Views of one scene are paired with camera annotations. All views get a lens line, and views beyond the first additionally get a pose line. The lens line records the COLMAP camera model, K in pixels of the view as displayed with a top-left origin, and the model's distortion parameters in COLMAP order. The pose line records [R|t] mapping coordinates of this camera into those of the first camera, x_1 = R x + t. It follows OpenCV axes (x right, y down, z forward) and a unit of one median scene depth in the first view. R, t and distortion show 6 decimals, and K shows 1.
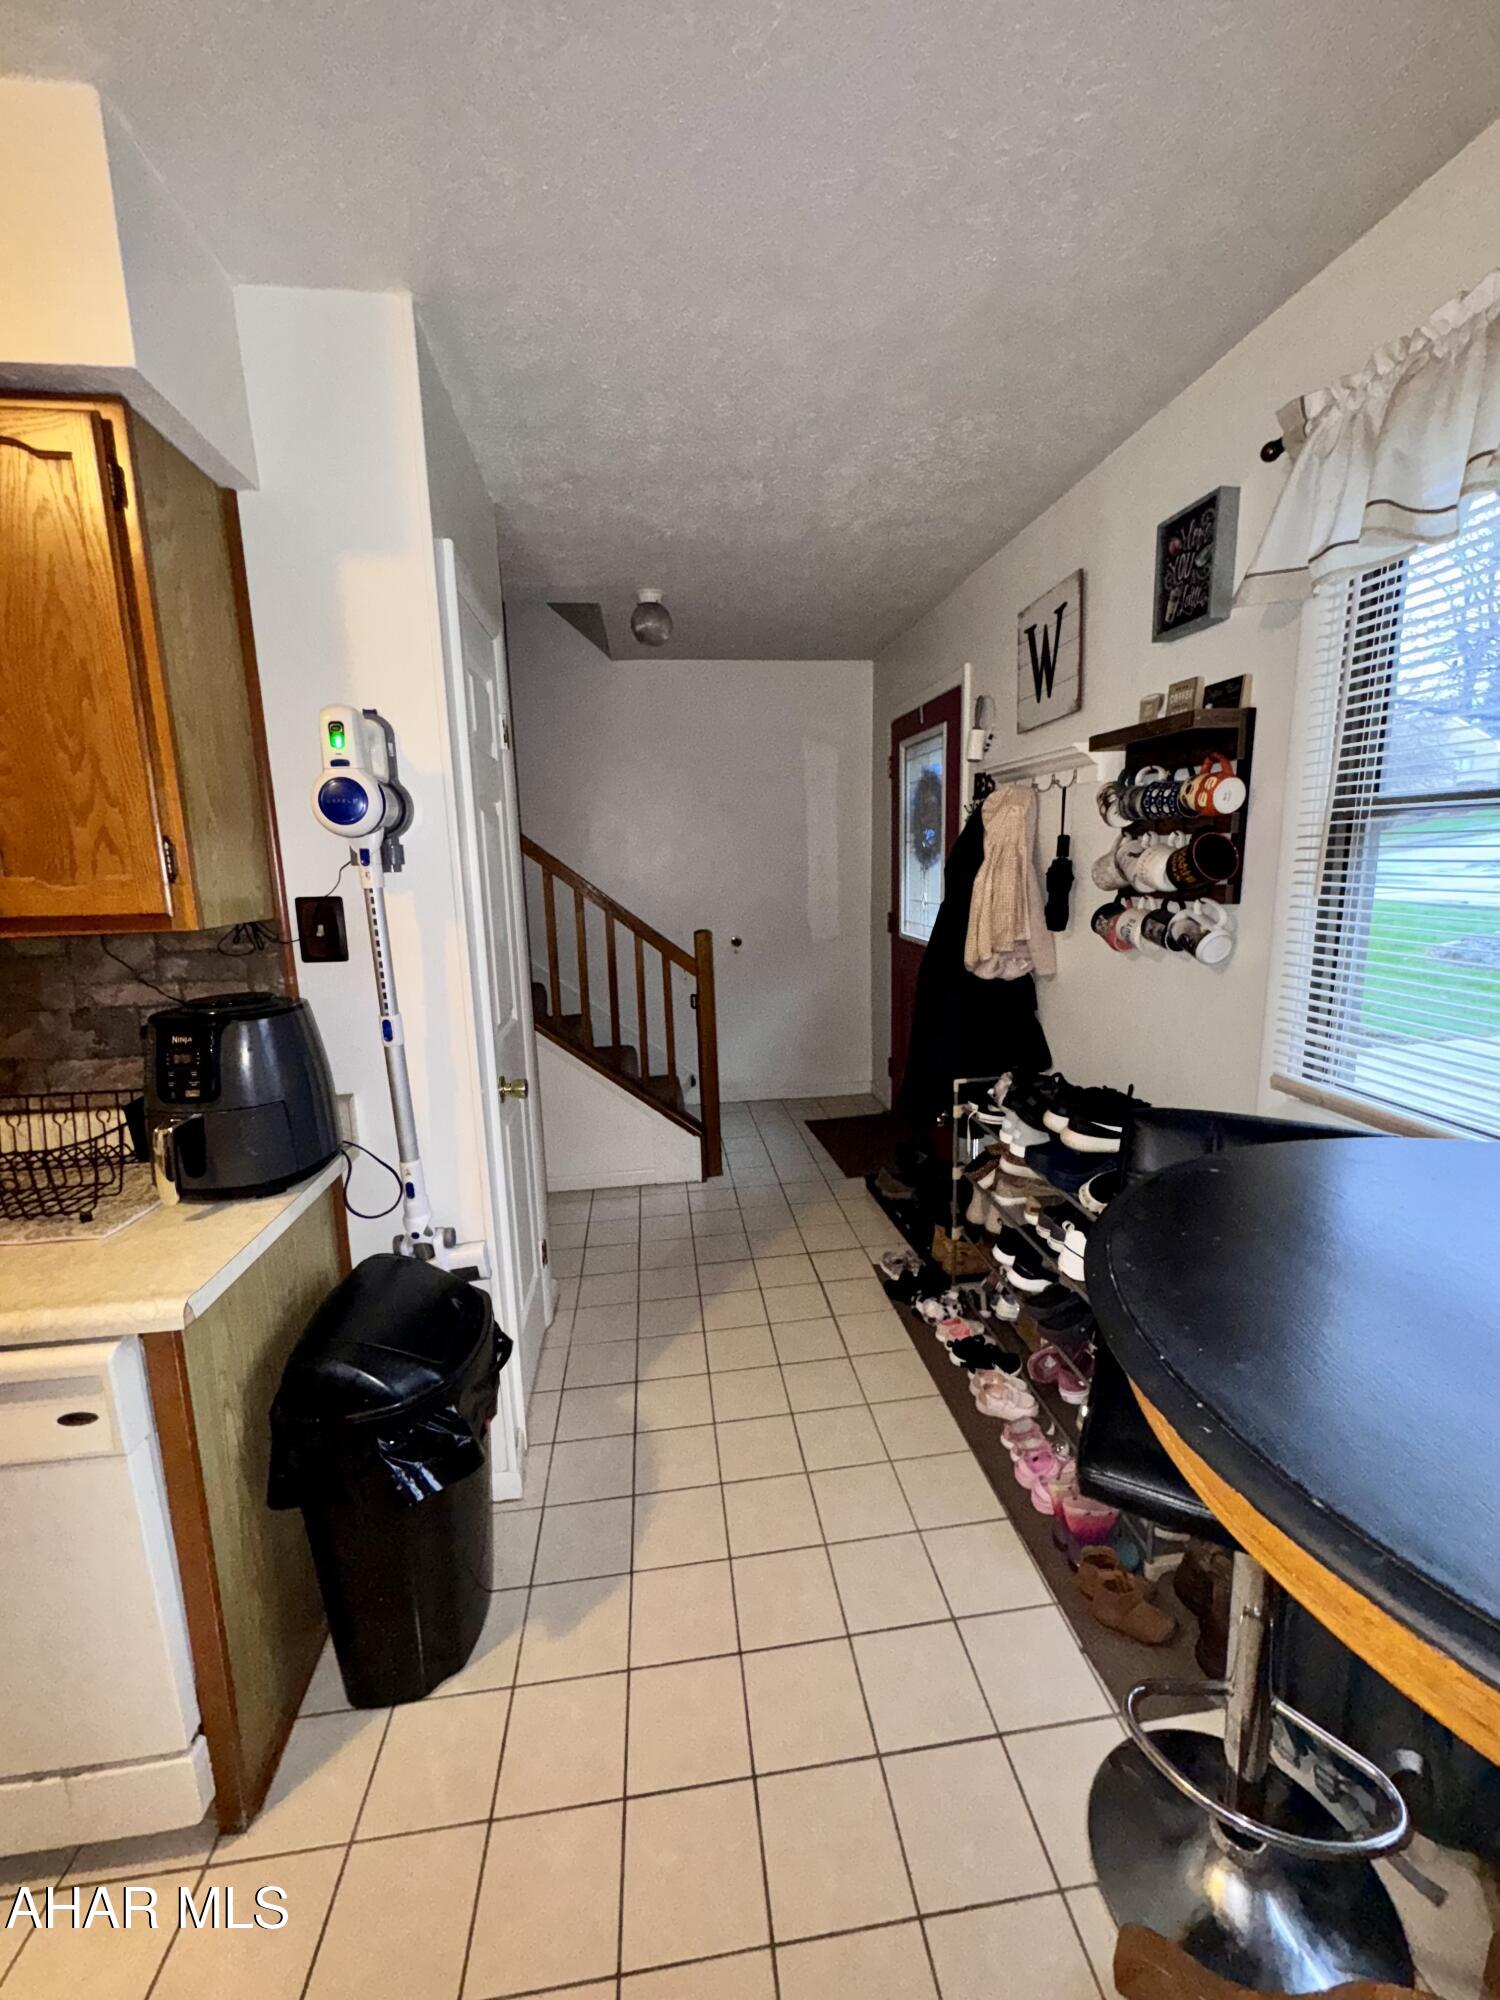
lens RADIAL K [[797.5, 0, 757.6], [0, 797.5, 998.7], [0, 0, 1]] dist [-0.003350, 0.000476]
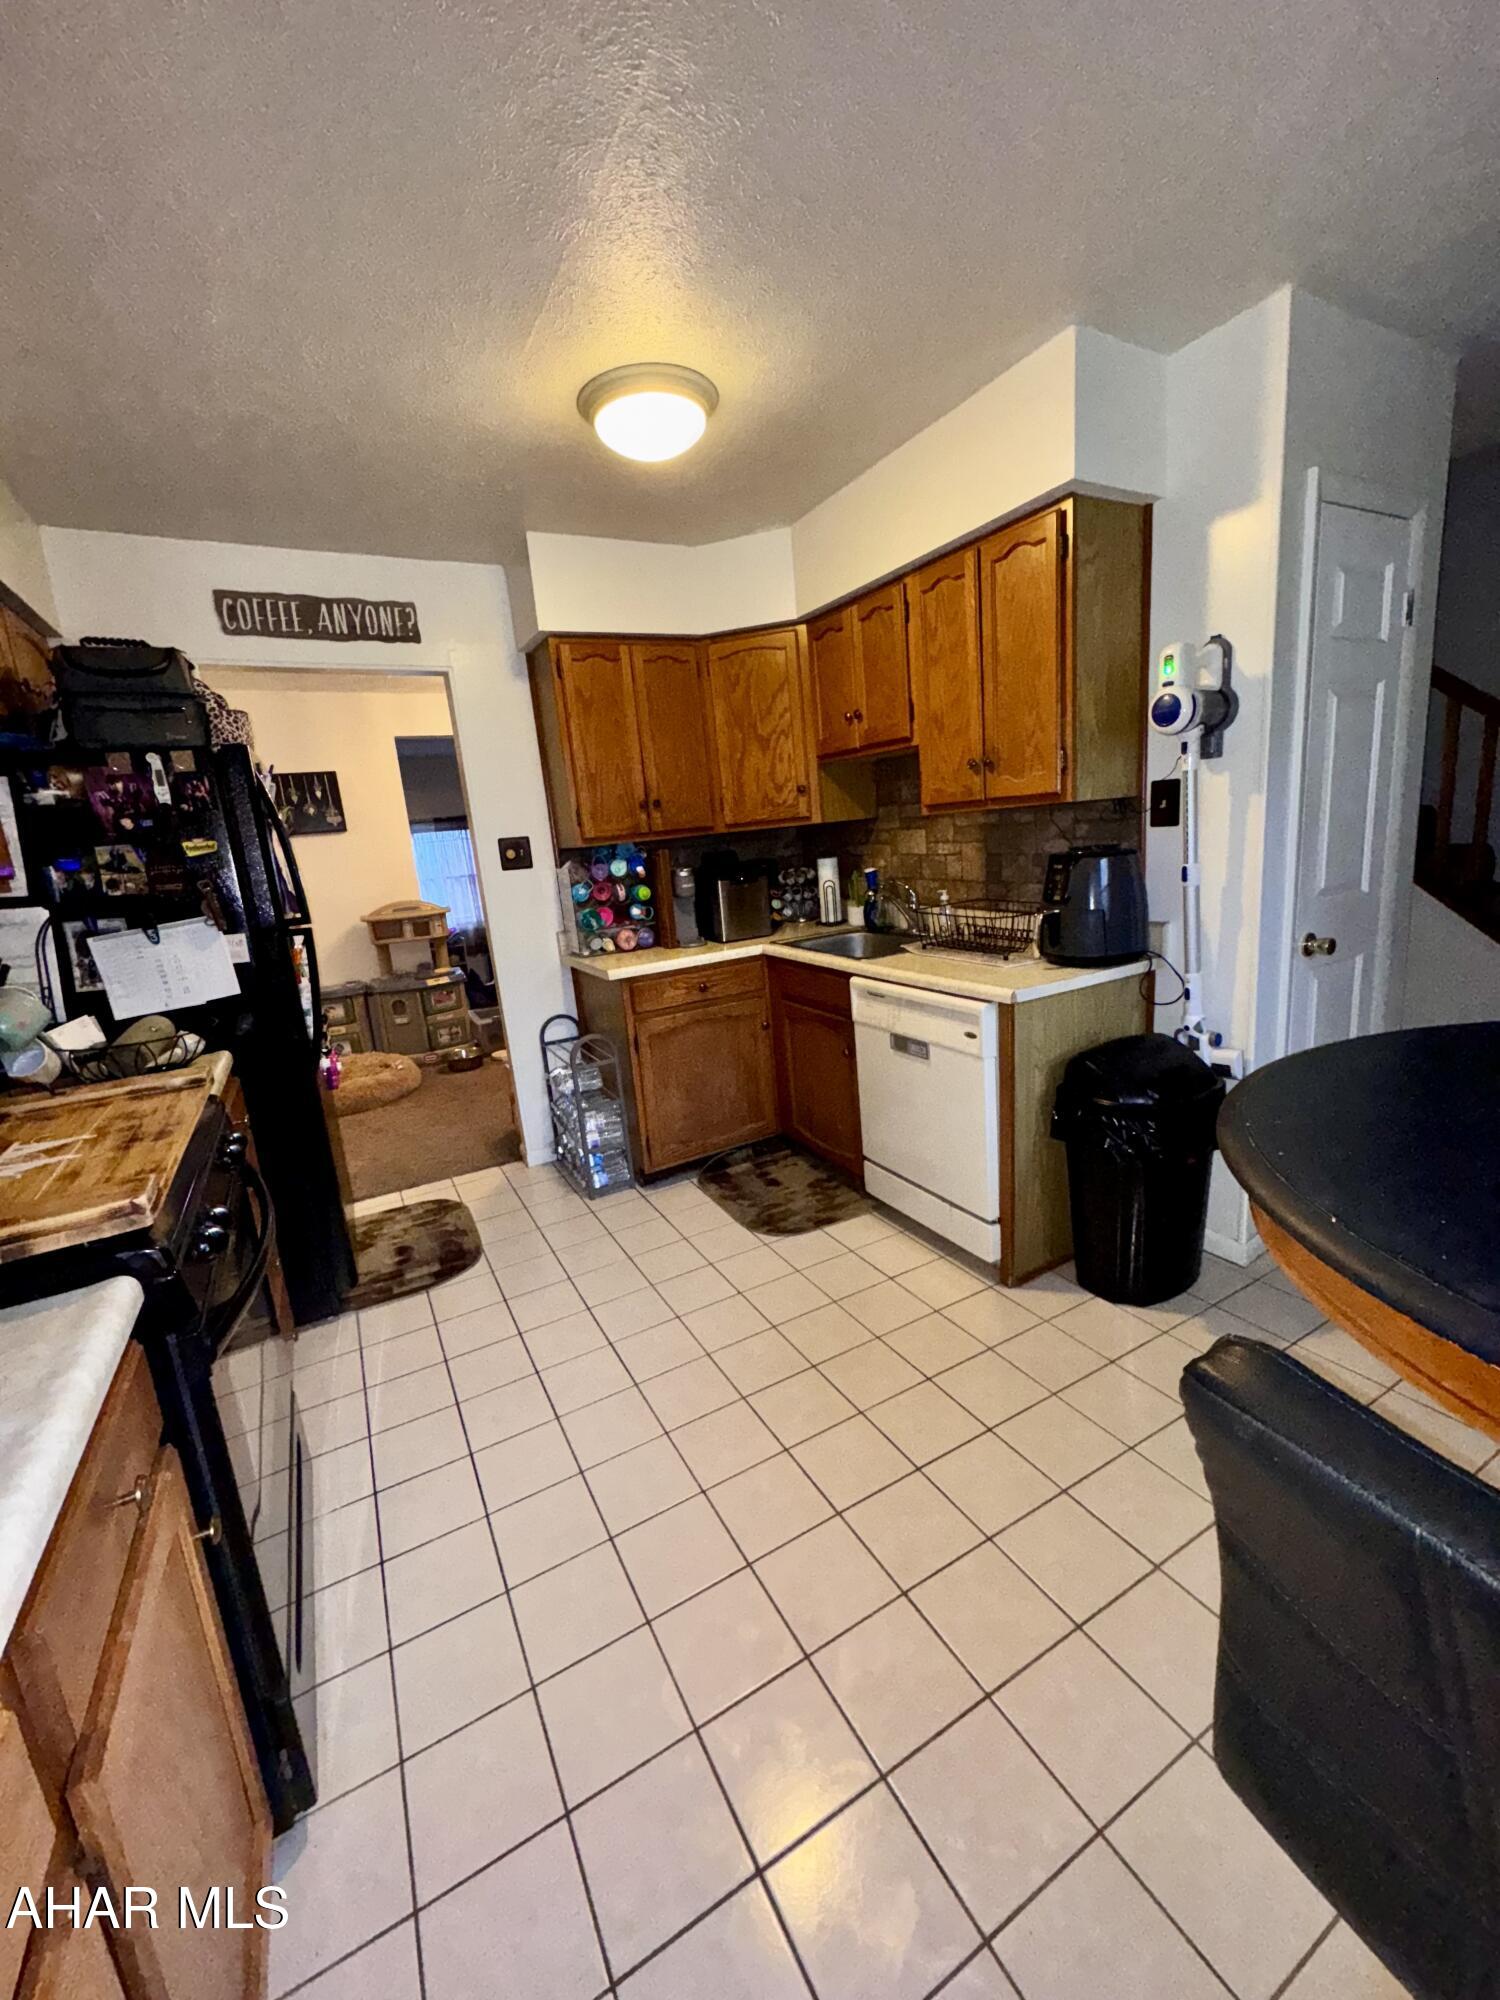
lens RADIAL K [[797.5, 0, 752.6], [0, 797.5, 995.4], [0, 0, 1]] dist [-0.003350, 0.000476]
pose [[0.367842, 0.184674, -0.911366, 0.560098], [-0.086832, 0.982620, 0.164066, 0.083638], [0.925825, 0.018785, 0.377485, -0.226225]]
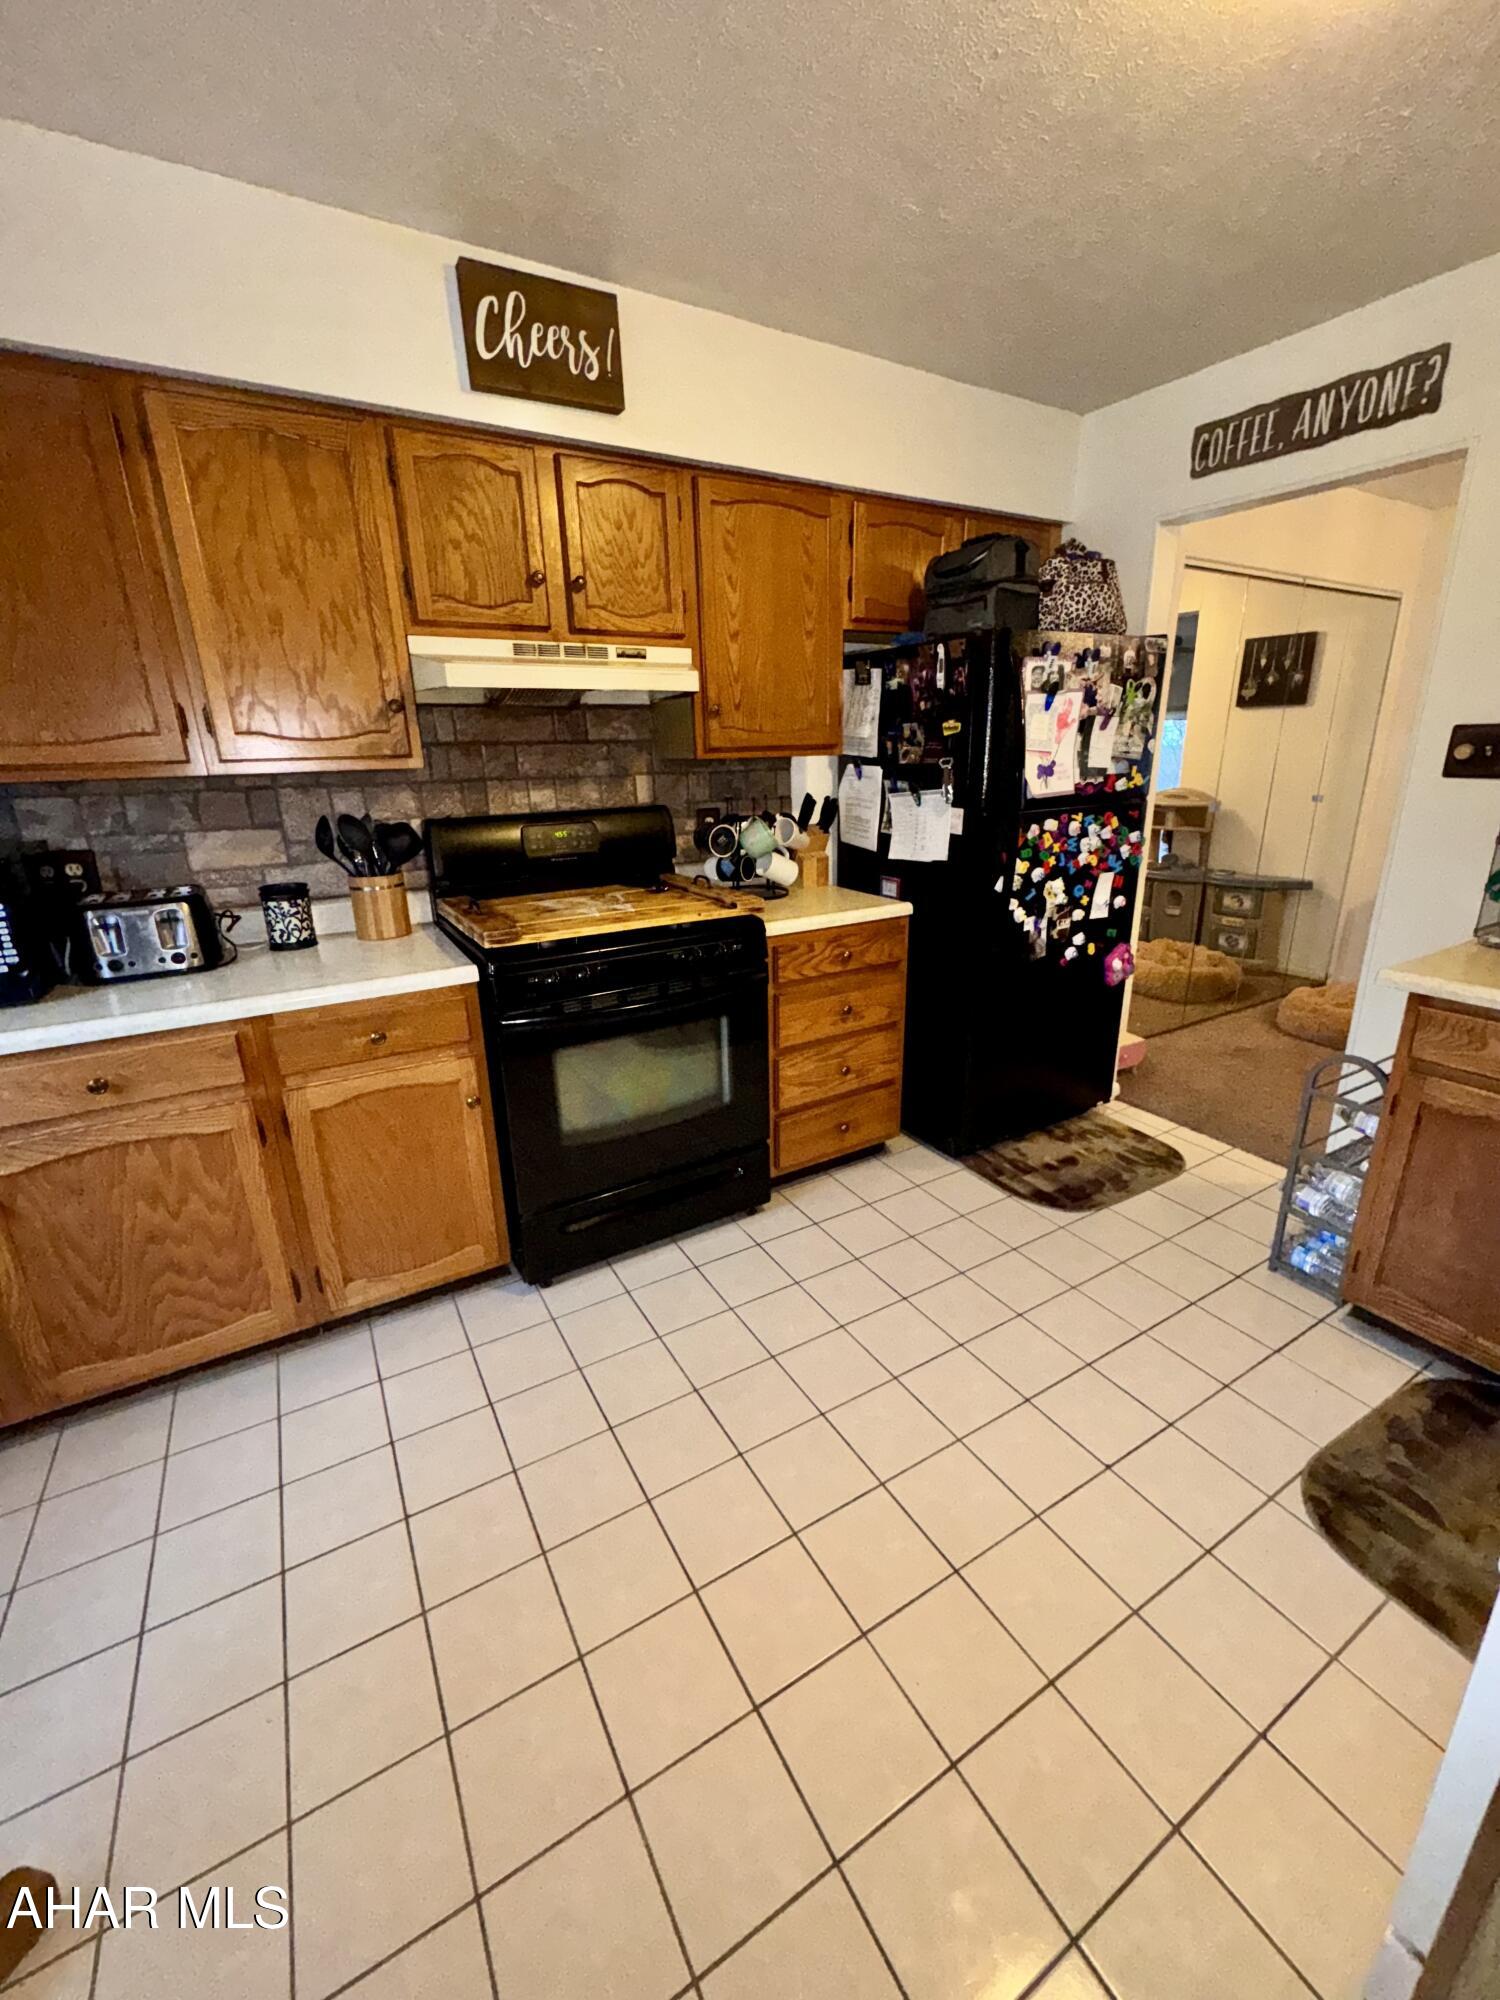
lens RADIAL K [[797.5, 0, 757.6], [0, 797.5, 998.5], [0, 0, 1]] dist [-0.003350, 0.000476]
pose [[-0.916236, 0.162160, -0.366355, -0.049481], [-0.024814, 0.889702, 0.455868, -0.086281], [0.399870, 0.426773, -0.811153, 0.725525]]
